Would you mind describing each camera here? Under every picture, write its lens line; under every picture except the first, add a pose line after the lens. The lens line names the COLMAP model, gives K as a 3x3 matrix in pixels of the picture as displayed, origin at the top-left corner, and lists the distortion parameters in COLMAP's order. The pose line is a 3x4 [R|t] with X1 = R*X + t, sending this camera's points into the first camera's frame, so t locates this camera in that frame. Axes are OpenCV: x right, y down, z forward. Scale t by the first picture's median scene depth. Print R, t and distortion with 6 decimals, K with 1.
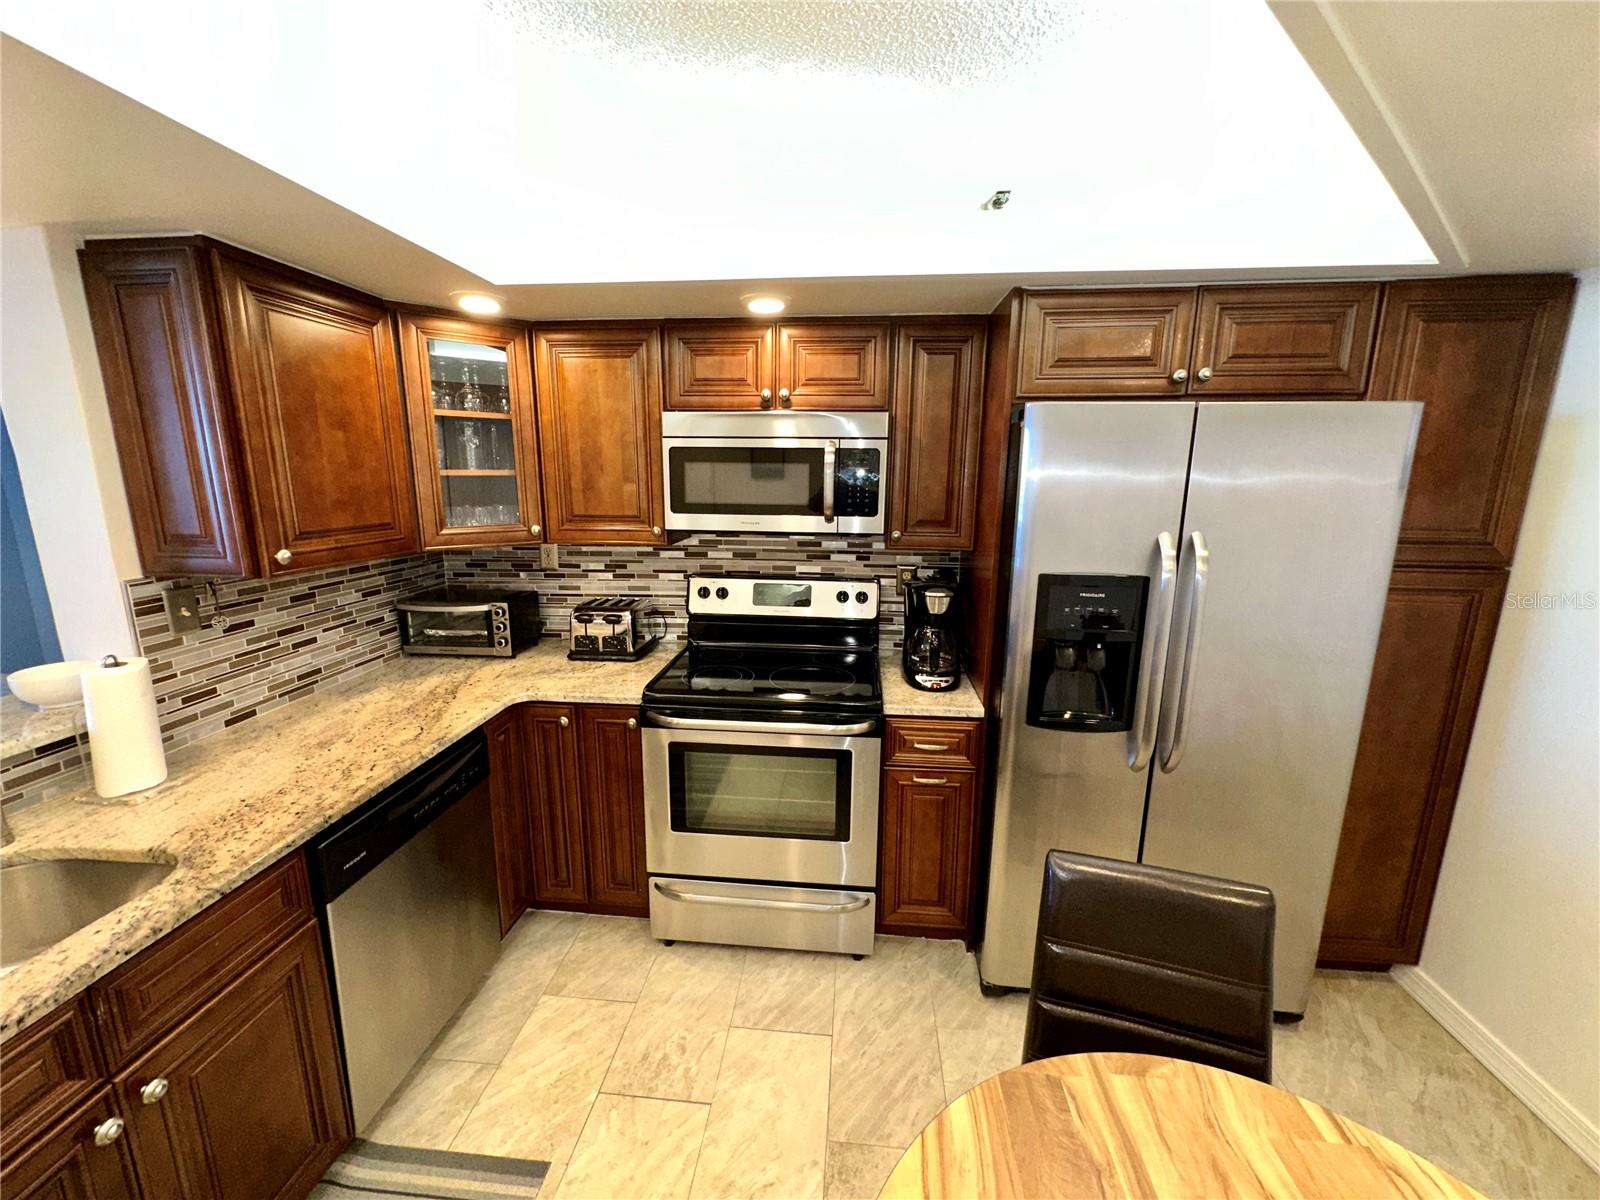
lens RADIAL K [[637.7, 0, 797.9], [0, 637.7, 599.5], [0, 0, 1]] dist [-0.005065, 0.000516]
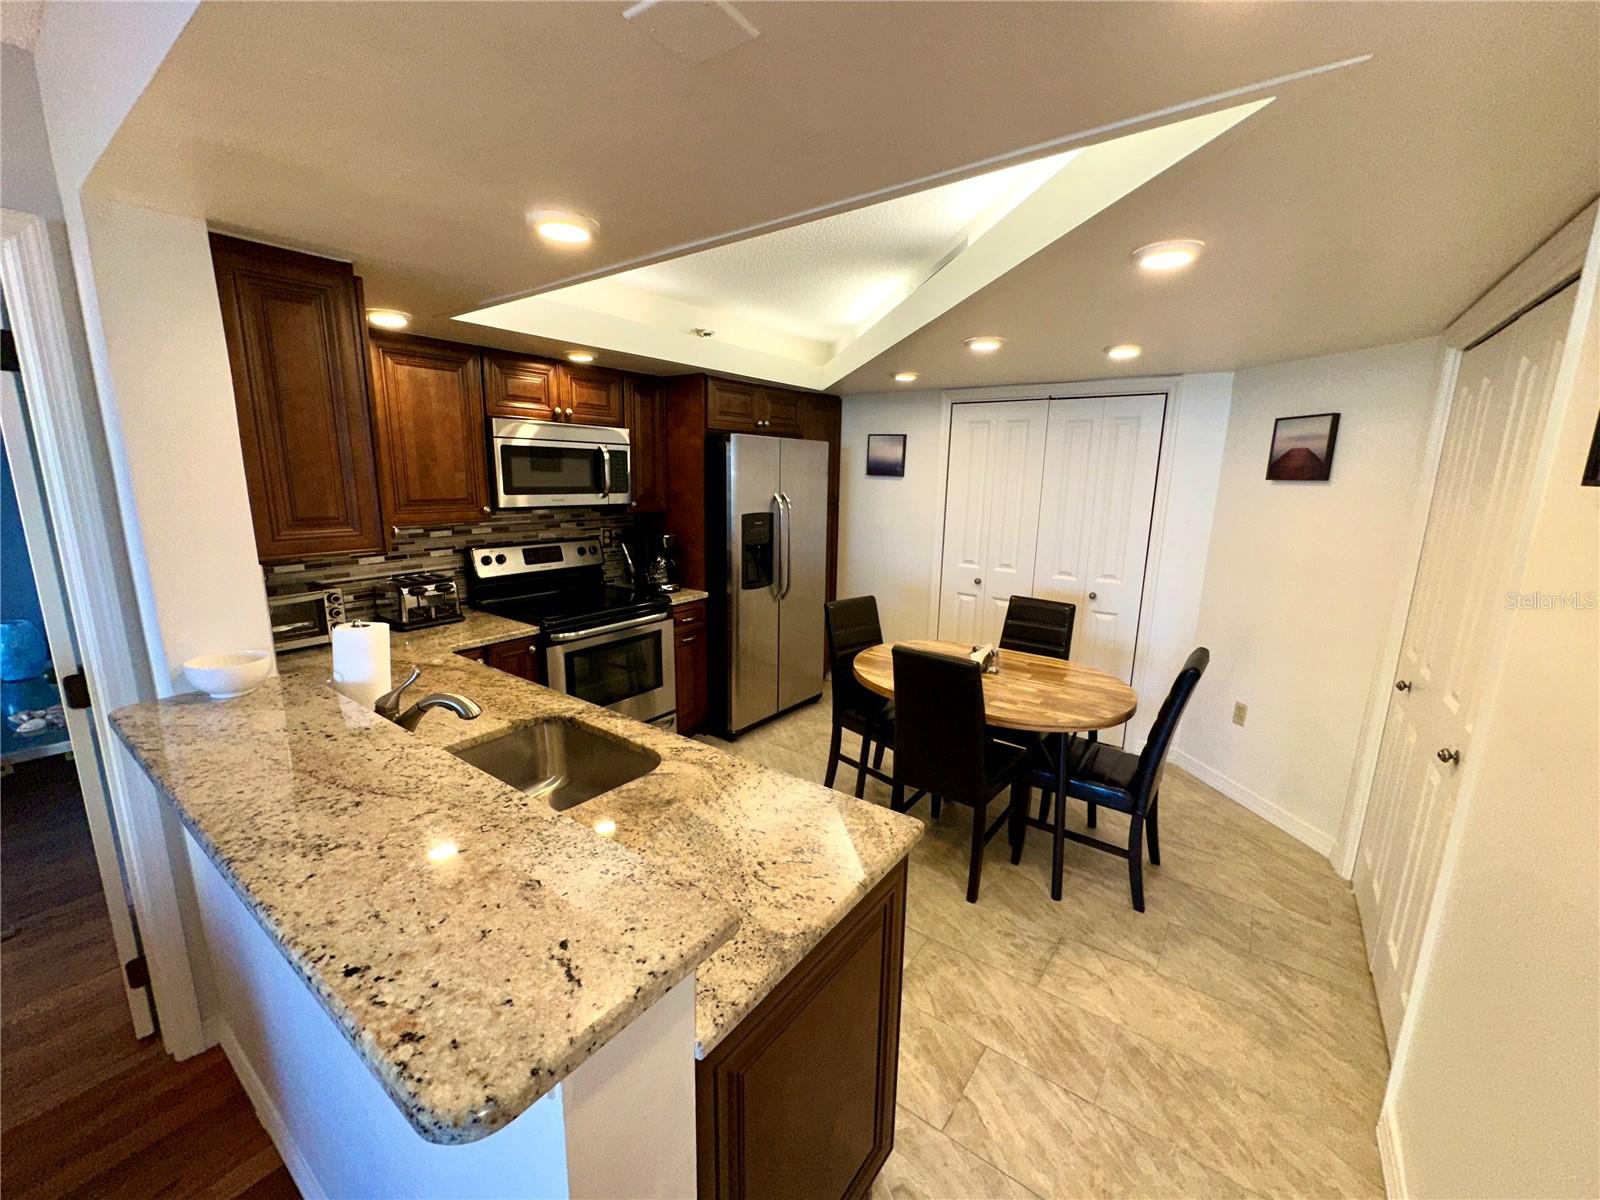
lens RADIAL K [[637.7, 0, 801.6], [0, 637.7, 601.1], [0, 0, 1]] dist [-0.005065, 0.000516]
pose [[0.505958, -0.169723, 0.845695, -1.146112], [0.157981, 0.982099, 0.102582, 0.046404], [-0.847967, 0.081702, 0.523714, -0.213419]]
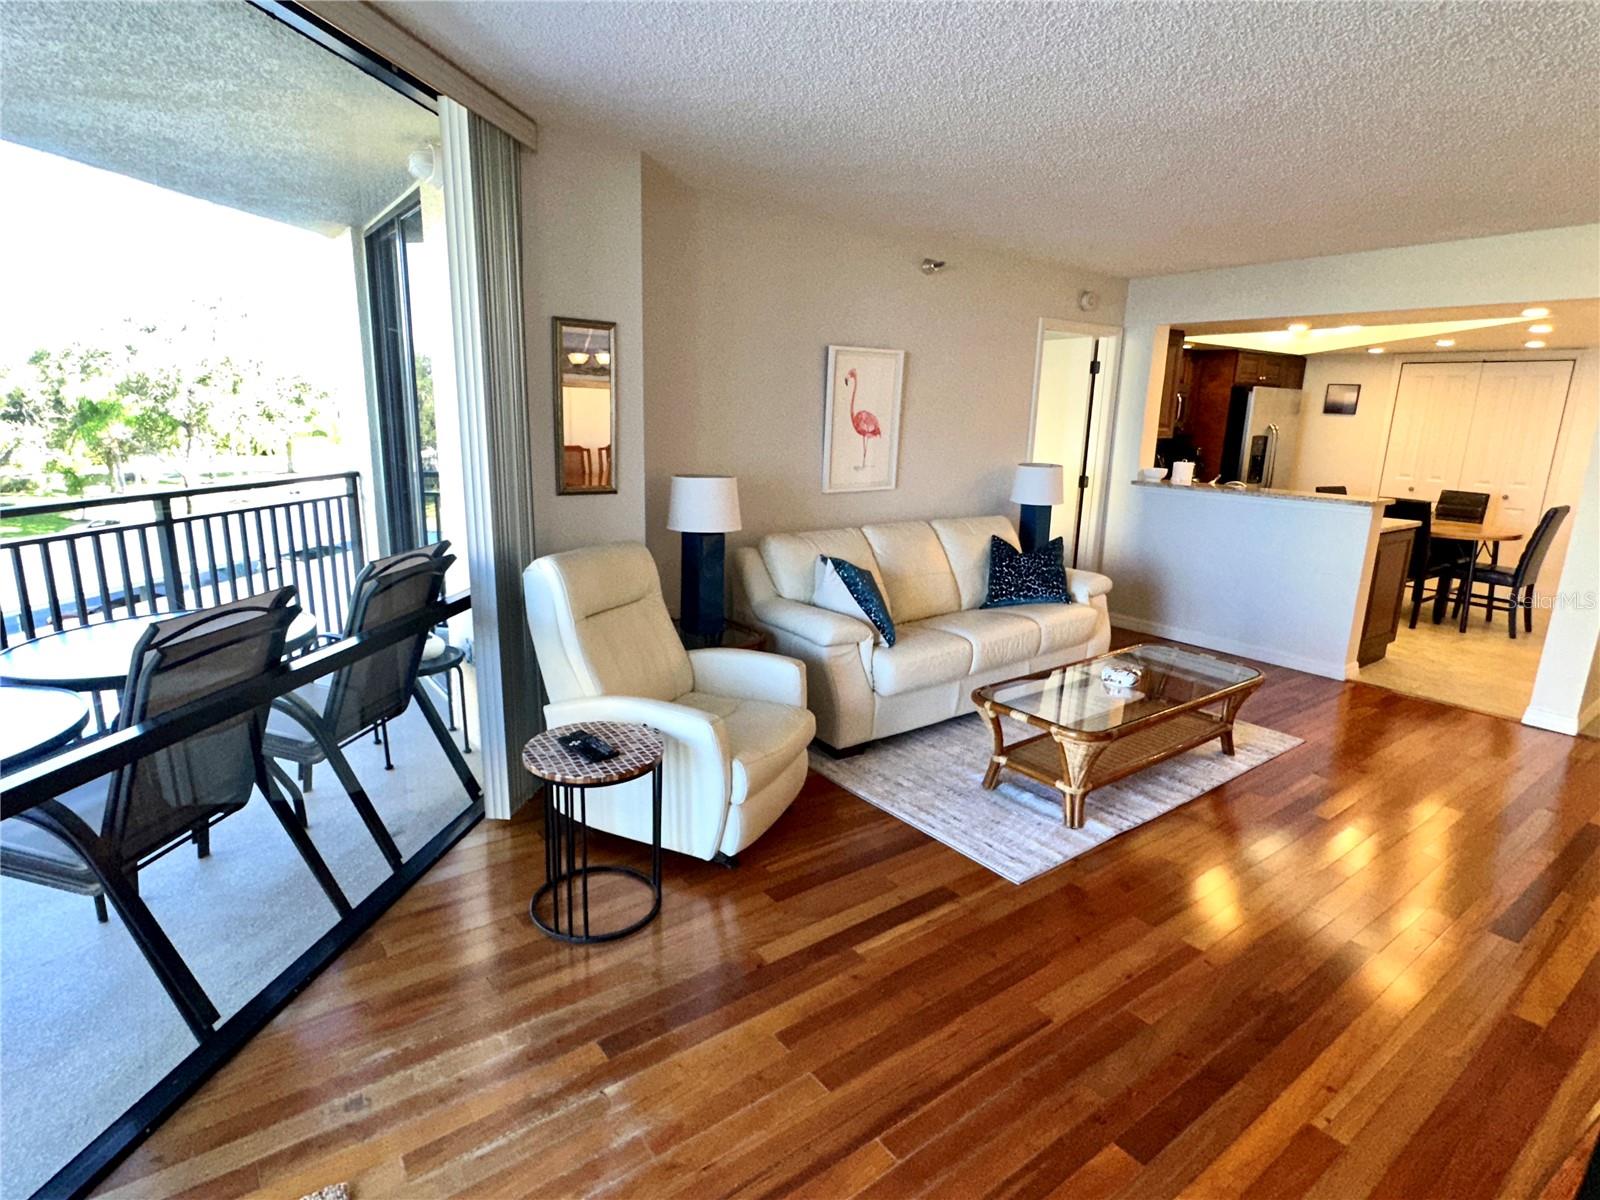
lens RADIAL K [[846.8, 0, 793.9], [0, 846.8, 604.3], [0, 0, 1]] dist [-0.000668, -0.001001]
pose [[0.735442, -0.143209, 0.662281, -3.909102], [0.115397, 0.989603, 0.085842, 0.152040], [-0.667689, 0.013294, 0.744322, -0.625026]]
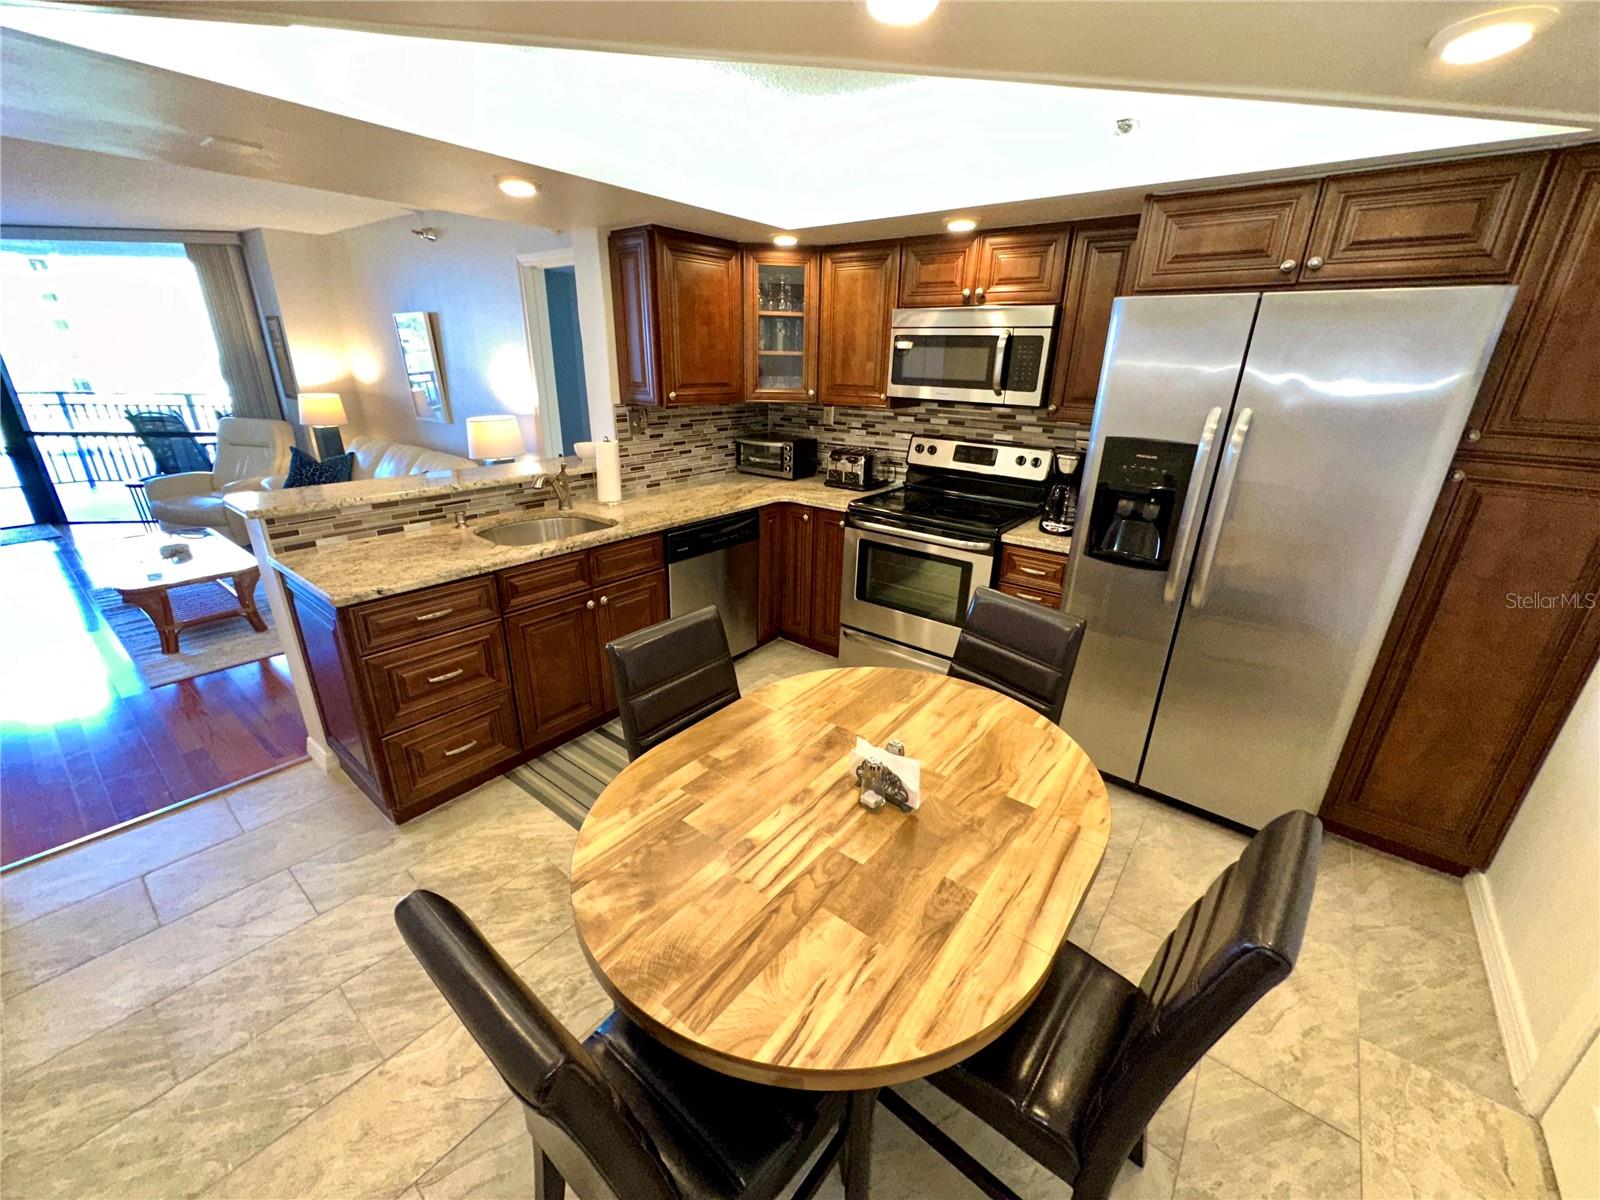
lens RADIAL K [[637.7, 0, 799.5], [0, 637.7, 602.6], [0, 0, 1]] dist [-0.005065, 0.000516]
pose [[0.841830, 0.204330, -0.499571, 0.481613], [-0.120946, 0.973449, 0.194344, 0.095346], [0.526017, -0.103183, 0.844192, -0.391065]]
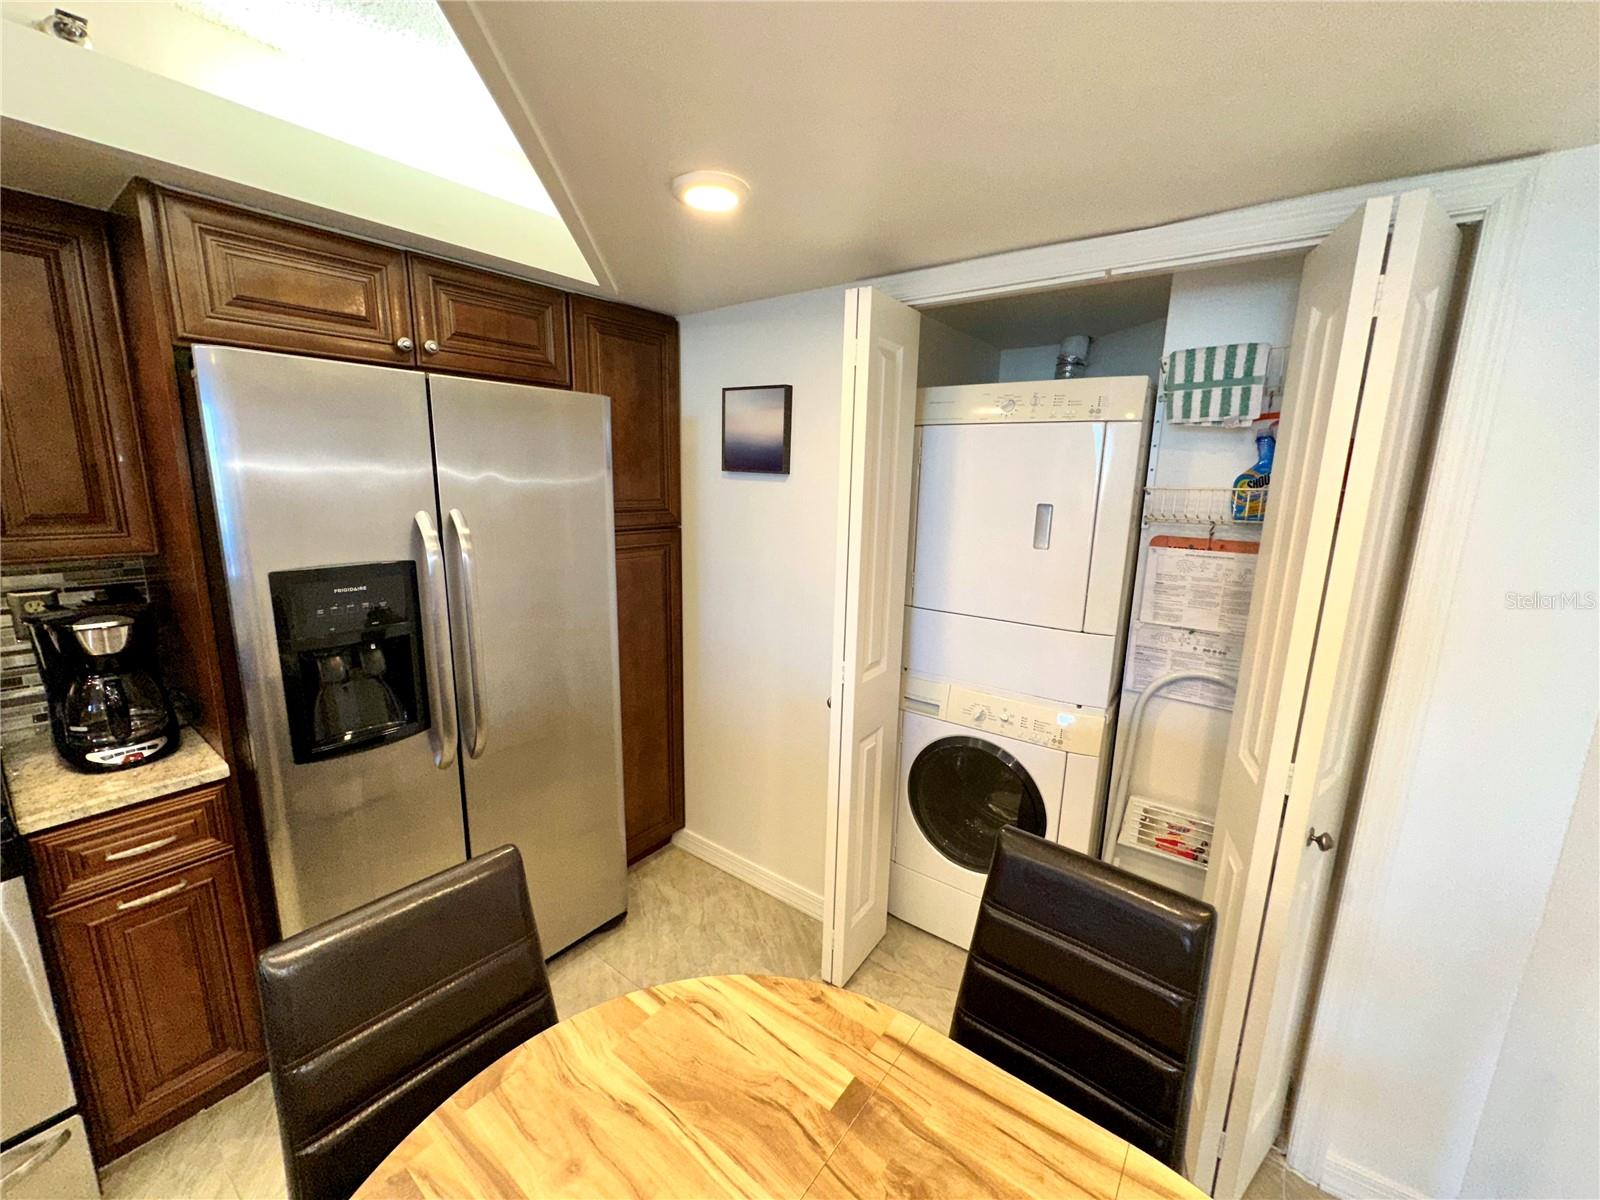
lens RADIAL K [[637.7, 0, 798.7], [0, 637.7, 600.7], [0, 0, 1]] dist [-0.005065, 0.000516]
pose [[0.522251, -0.161483, 0.837363, 0.051926], [0.152123, 0.983800, 0.094846, 0.015389], [-0.839114, 0.077849, 0.538356, 0.035581]]
